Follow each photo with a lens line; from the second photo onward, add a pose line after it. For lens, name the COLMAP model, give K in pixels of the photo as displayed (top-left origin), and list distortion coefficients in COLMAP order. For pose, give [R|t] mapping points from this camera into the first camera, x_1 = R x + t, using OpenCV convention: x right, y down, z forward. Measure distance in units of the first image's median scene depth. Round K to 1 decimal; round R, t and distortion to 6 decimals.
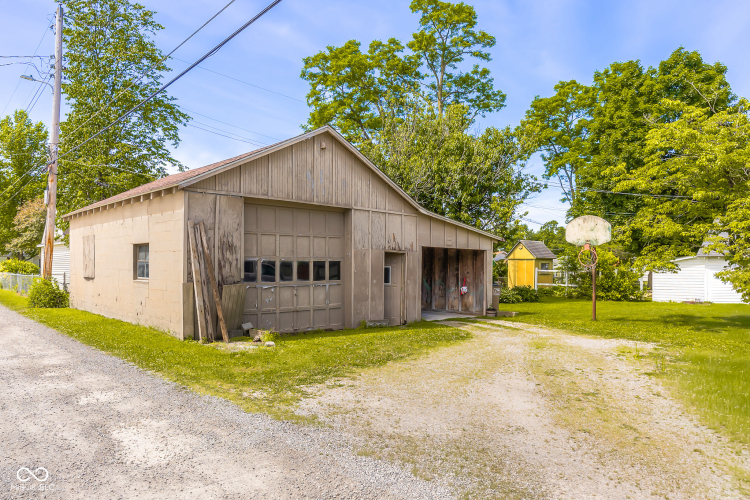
lens RADIAL K [[331.0, 0, 378.2], [0, 331.0, 261.8], [0, 0, 1]] dist [-0.000590, -0.000229]
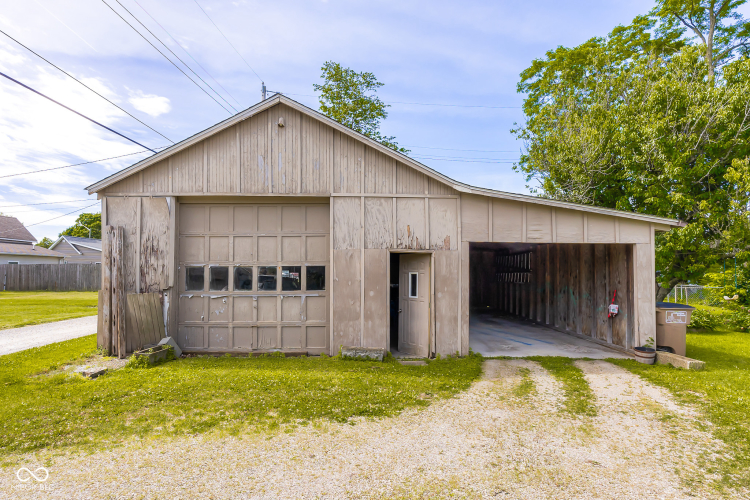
lens RADIAL K [[314.7, 0, 376.0], [0, 314.7, 256.7], [0, 0, 1]] dist [-0.002834, -0.000145]
pose [[0.828828, -0.026152, -0.558893, 0.398134], [0.008948, 0.999399, -0.033495, 0.002198], [0.559433, 0.022761, 0.828563, 0.454853]]
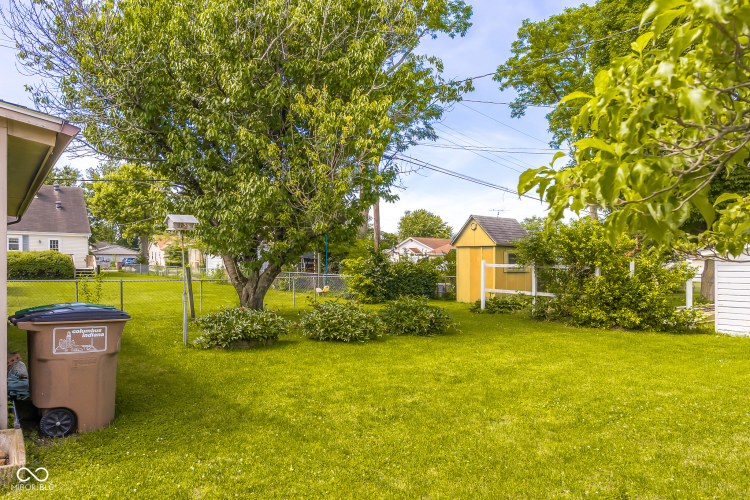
lens RADIAL K [[331.0, 0, 373.9], [0, 331.0, 251.6], [0, 0, 1]] dist [-0.000590, -0.000229]
pose [[0.995543, 0.003597, -0.094240, 1.782946], [-0.005500, 0.999786, -0.019938, 0.081259], [0.094148, 0.020367, 0.995350, 2.214495]]
